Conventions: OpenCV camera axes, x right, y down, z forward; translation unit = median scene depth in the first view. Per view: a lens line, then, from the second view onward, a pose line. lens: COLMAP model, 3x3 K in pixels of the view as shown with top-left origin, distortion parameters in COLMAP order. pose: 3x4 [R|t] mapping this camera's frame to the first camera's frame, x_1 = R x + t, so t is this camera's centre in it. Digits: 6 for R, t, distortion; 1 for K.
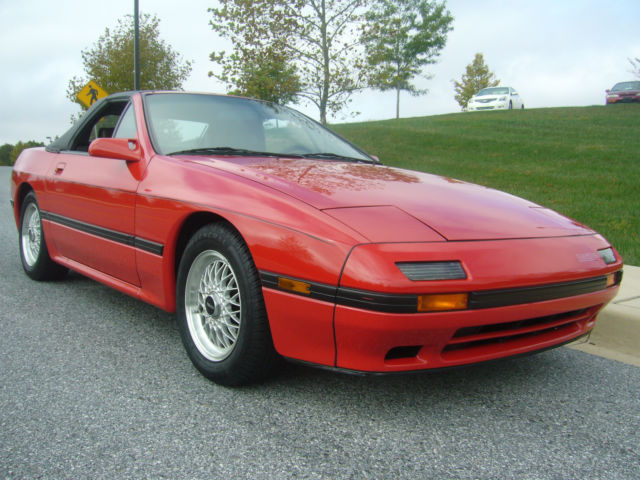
lens RADIAL K [[676.5, 0, 331.3], [0, 676.5, 253.2], [0, 0, 1]] dist [-0.069450, 0.034140]
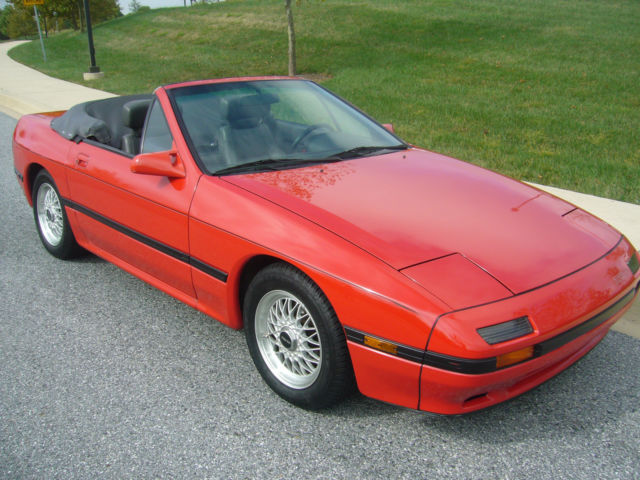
lens RADIAL K [[676.5, 0, 331.3], [0, 676.5, 253.2], [0, 0, 1]] dist [-0.069450, 0.034140]
pose [[0.996325, -0.052435, 0.067721, -0.100688], [0.037459, 0.977831, 0.206019, -0.163963], [-0.077022, -0.202726, 0.976202, -0.024372]]
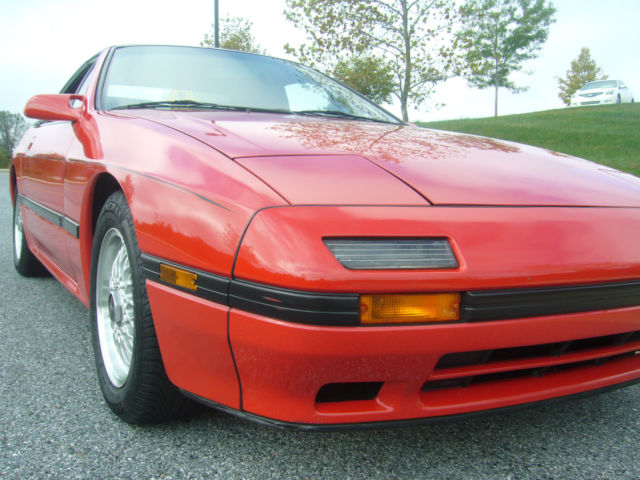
lens RADIAL K [[676.5, 0, 331.3], [0, 676.5, 253.2], [0, 0, 1]] dist [-0.069450, 0.034140]
pose [[0.988724, 0.006570, -0.149604, 0.087412], [-0.007768, 0.999942, -0.007428, 0.014571], [0.149546, 0.008506, 0.988718, 0.201224]]
